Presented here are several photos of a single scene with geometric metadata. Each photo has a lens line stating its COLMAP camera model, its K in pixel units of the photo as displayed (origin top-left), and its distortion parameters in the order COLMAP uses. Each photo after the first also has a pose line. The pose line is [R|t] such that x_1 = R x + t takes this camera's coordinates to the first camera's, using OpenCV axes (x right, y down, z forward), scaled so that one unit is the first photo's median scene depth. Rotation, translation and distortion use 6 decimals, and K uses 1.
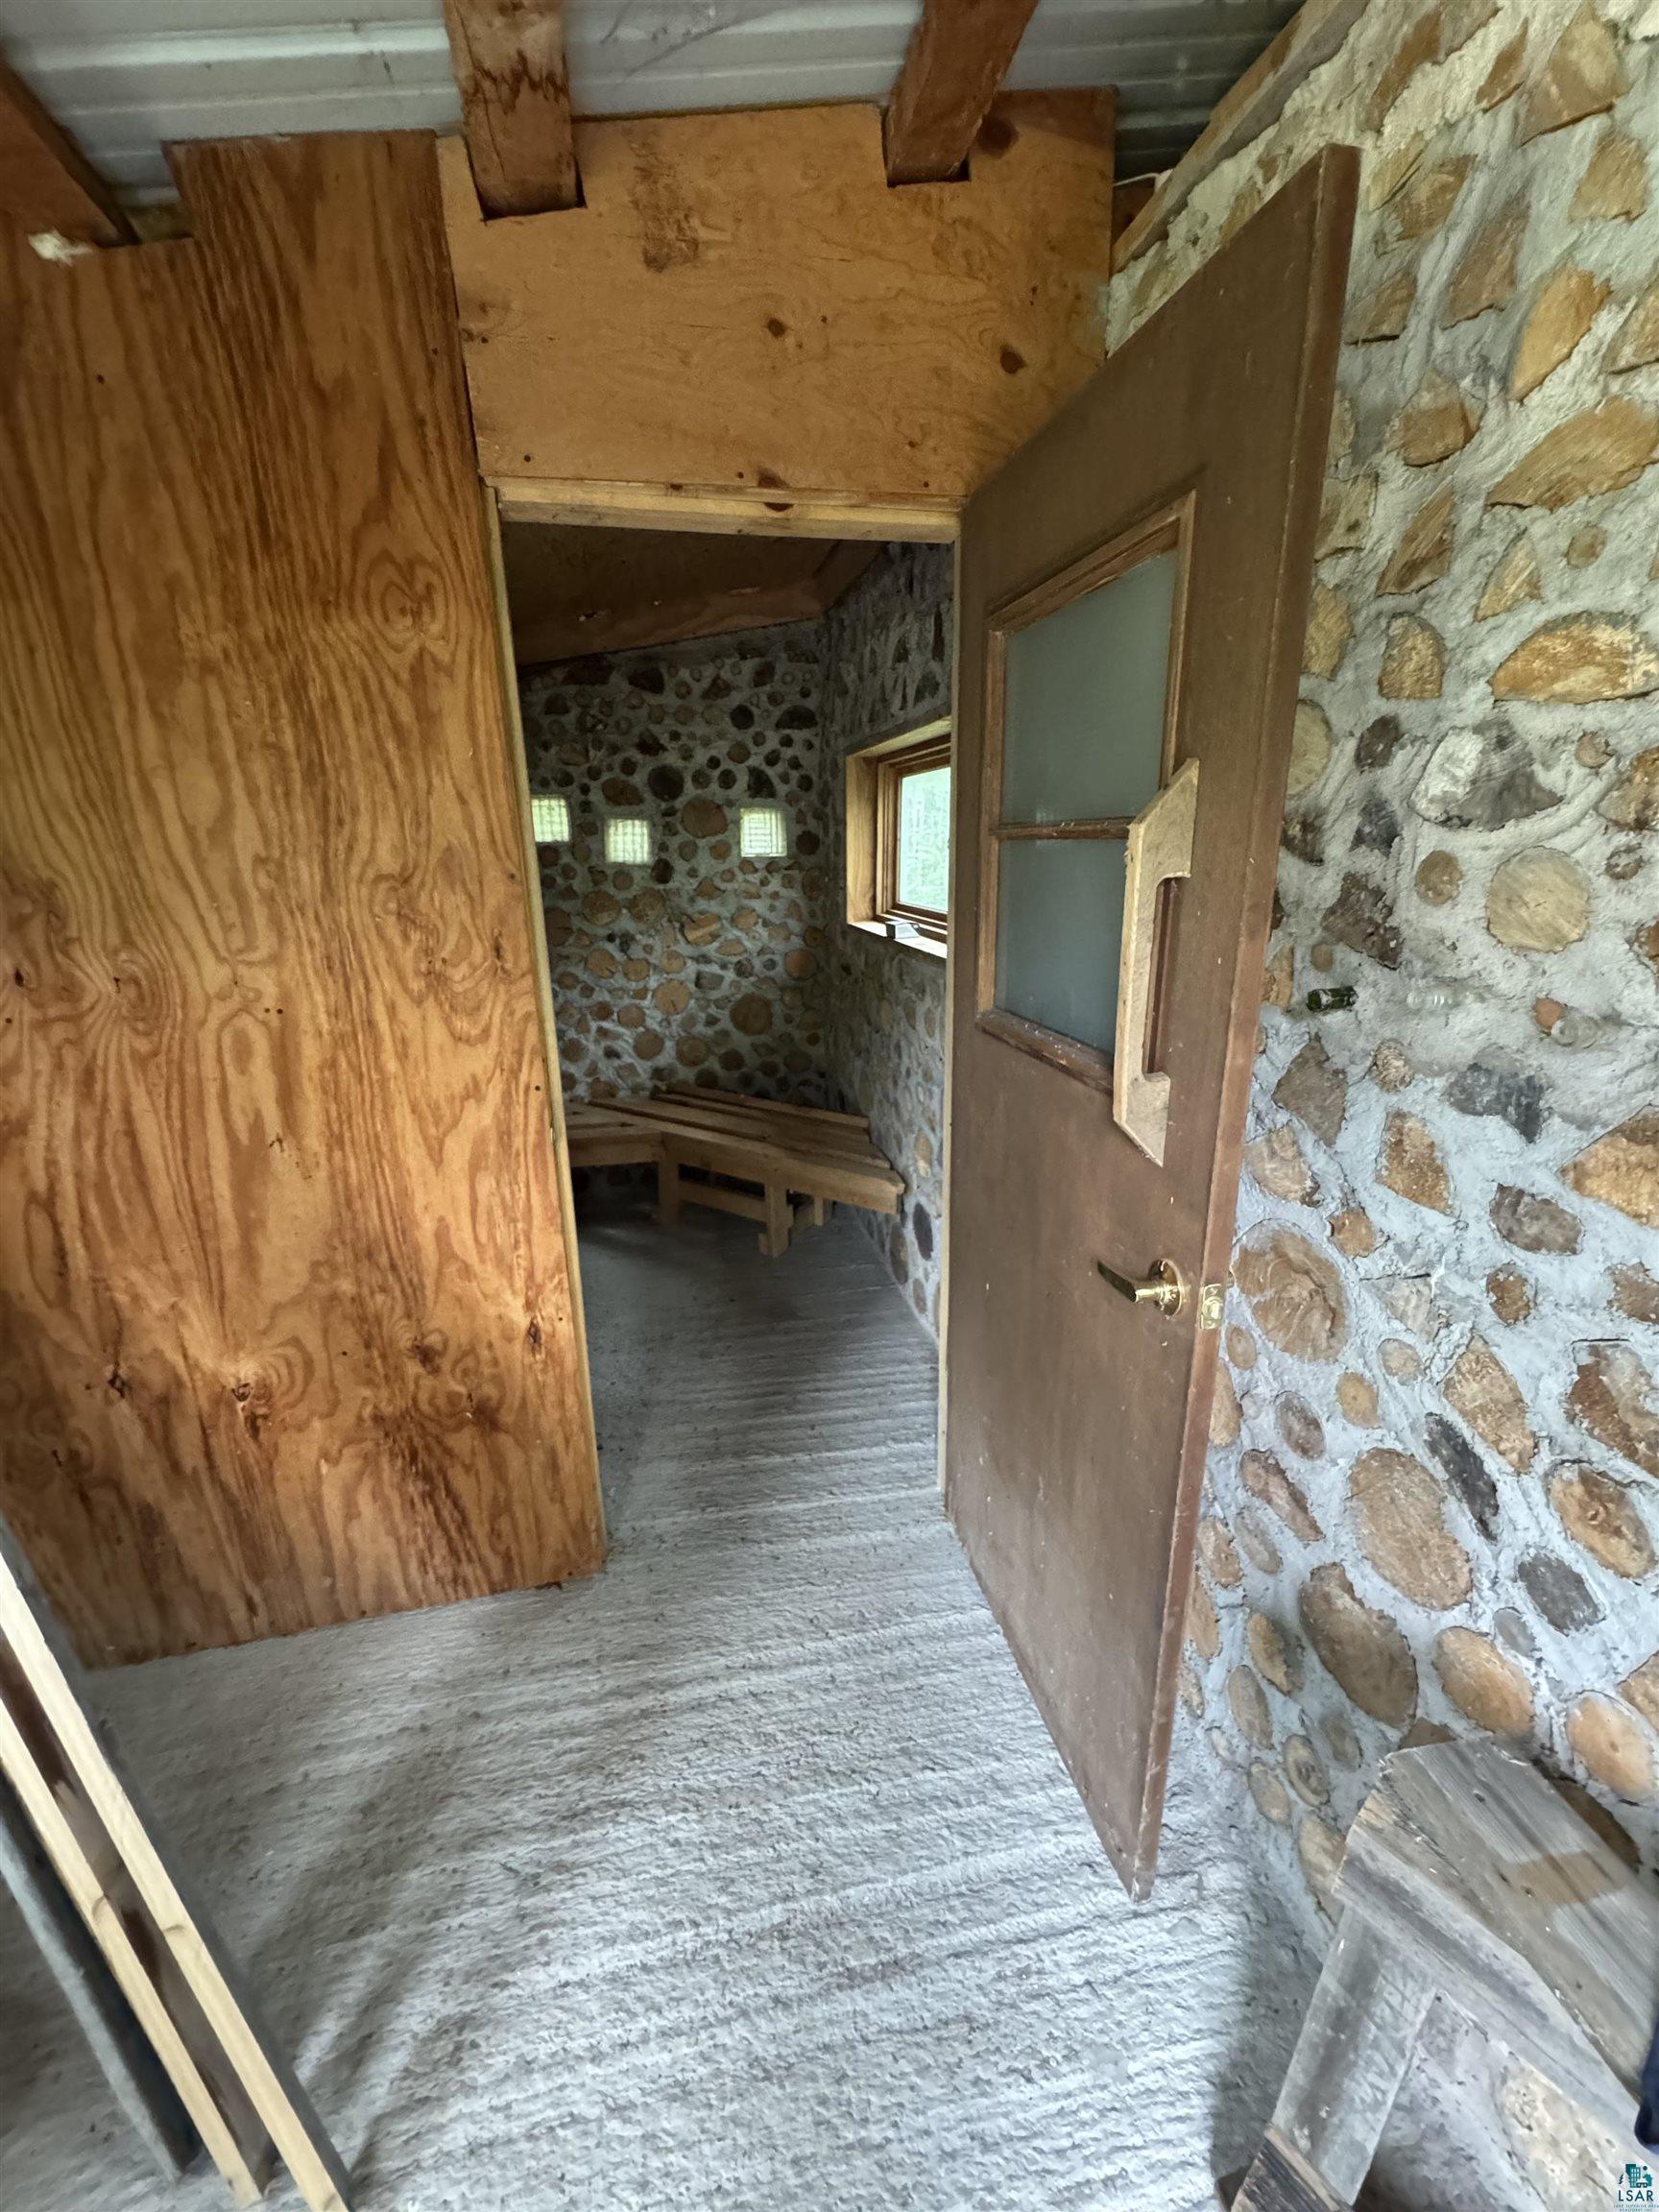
lens RADIAL K [[889.2, 0, 829.5], [0, 889.2, 1106.0], [0, 0, 1]] dist [0.000263, 0.000003]
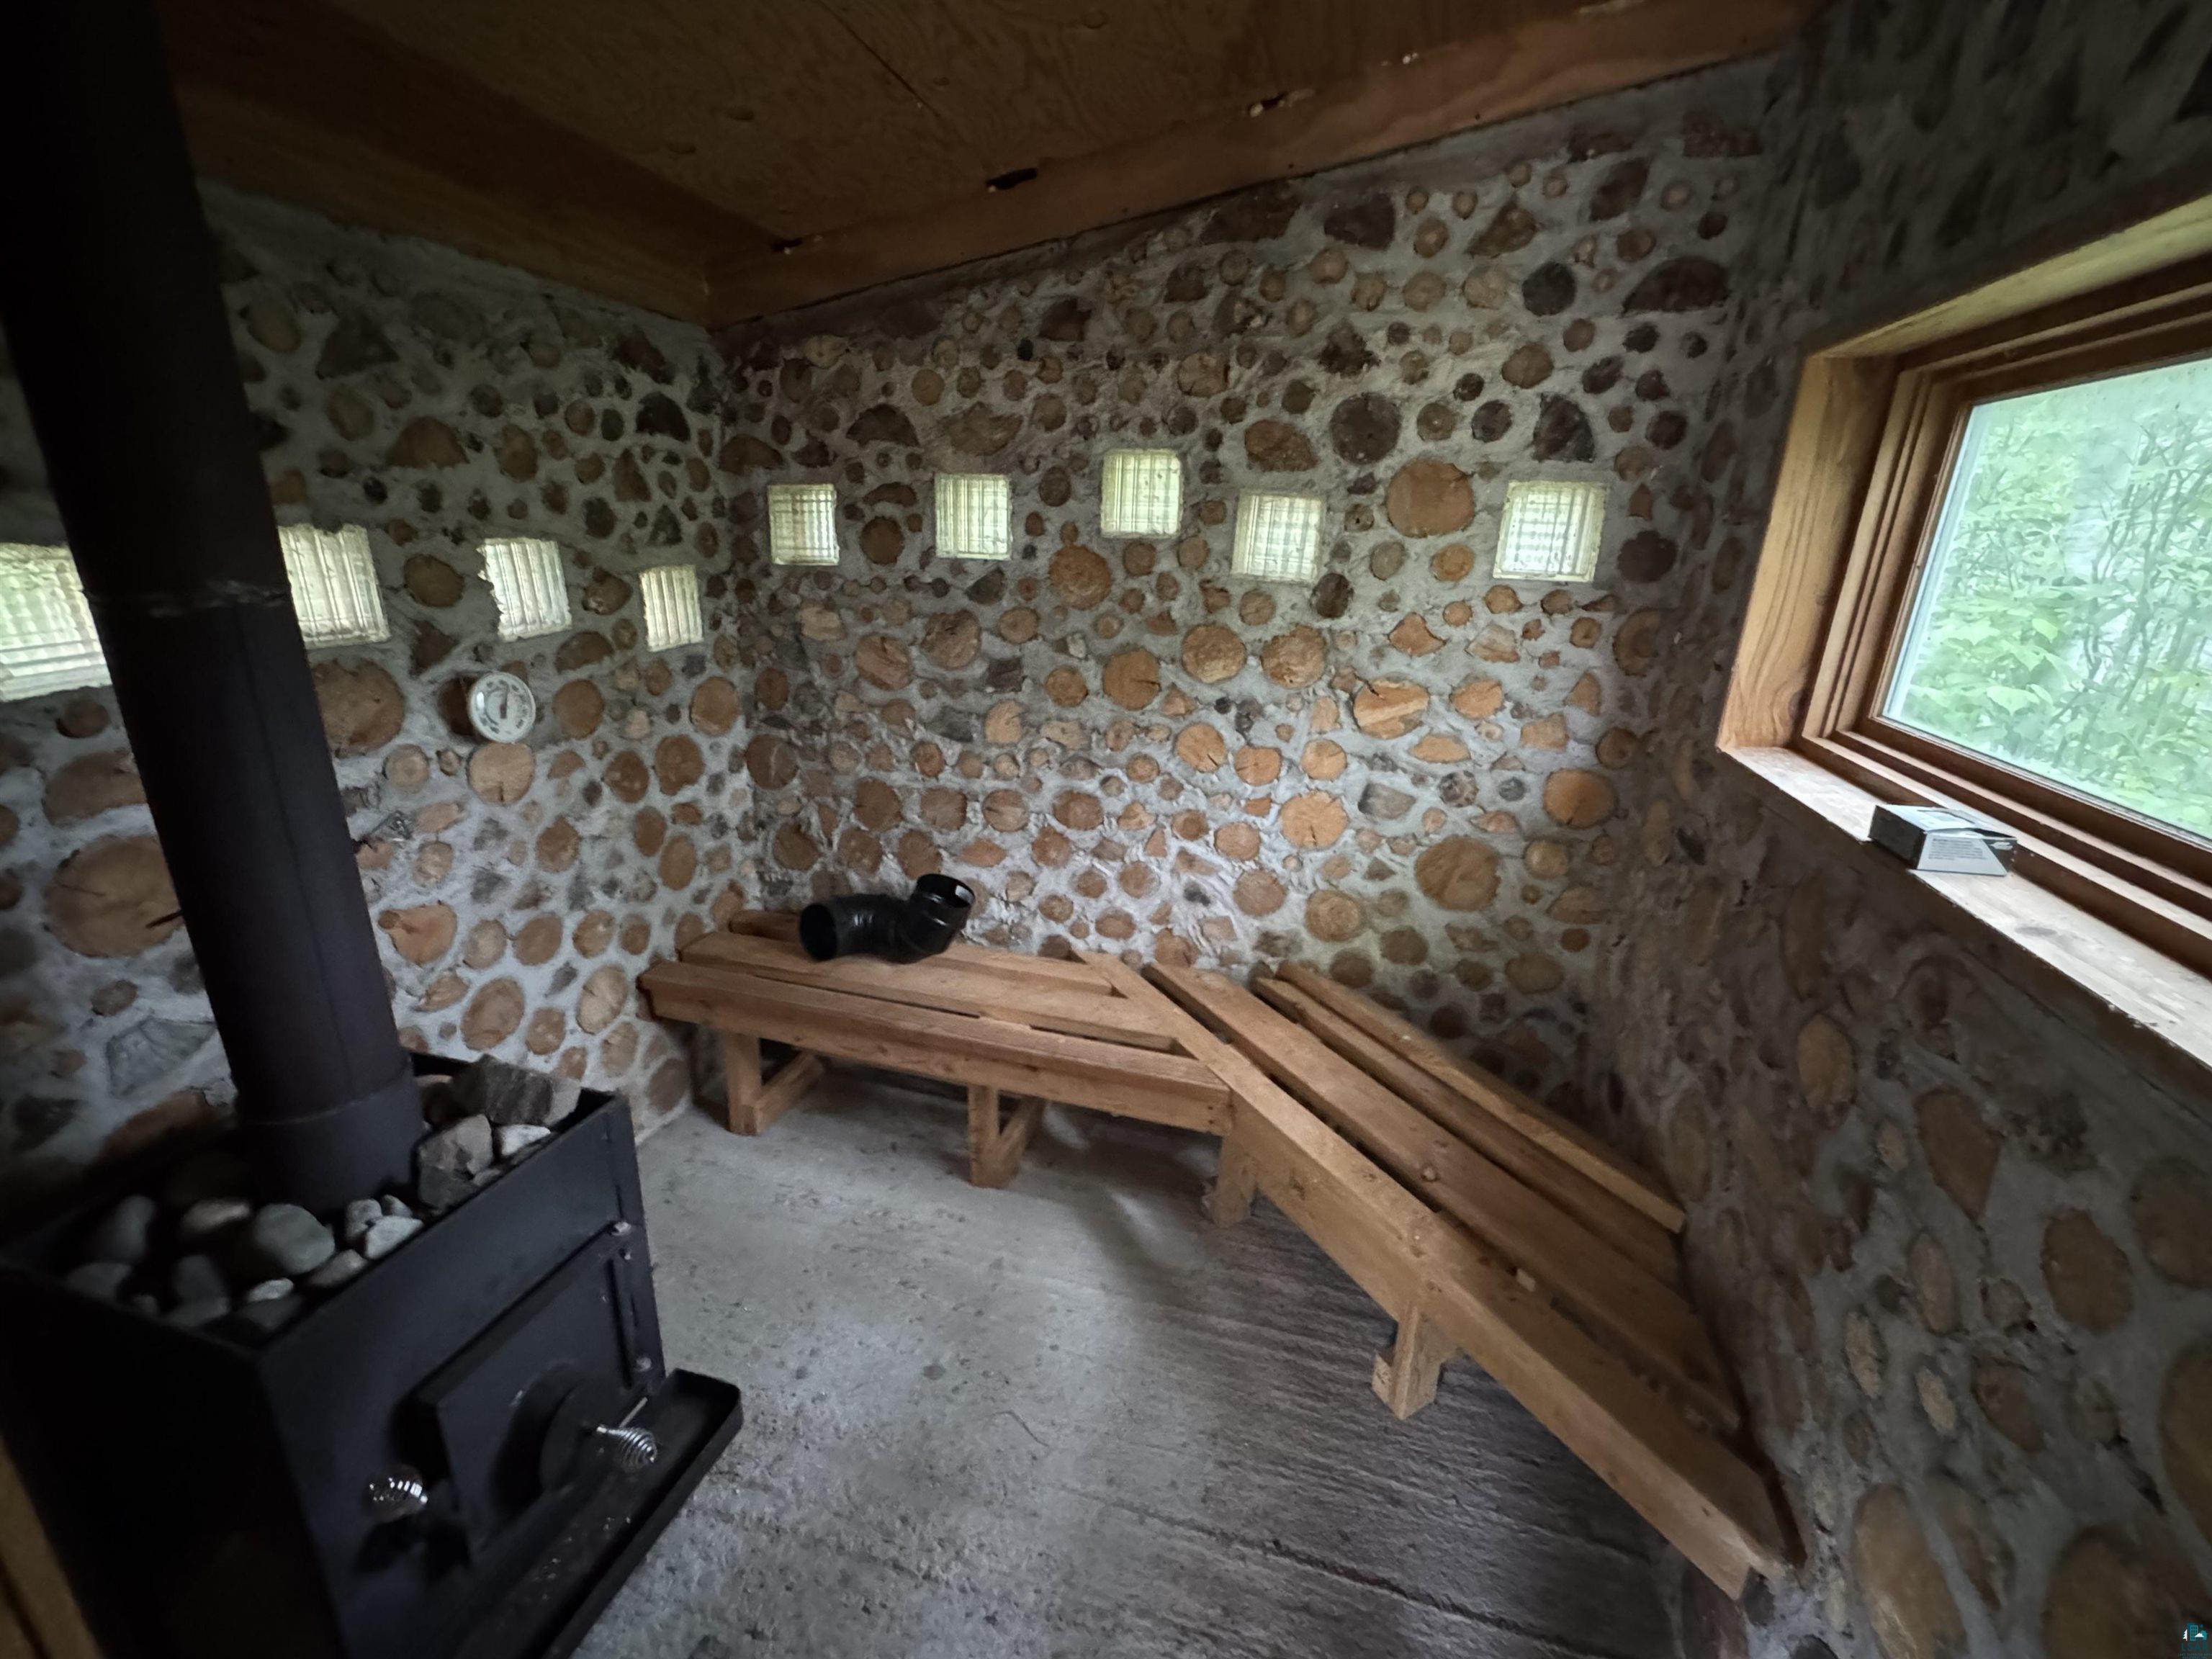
lens RADIAL K [[944.4, 0, 1106.0], [0, 944.4, 829.5], [0, 0, 1]] dist [-0.000441, -0.000213]
pose [[0.882207, 0.179245, -0.435410, -0.034139], [-0.170557, 0.983560, 0.059329, -0.134624], [0.438886, 0.021921, 0.898275, 0.426923]]
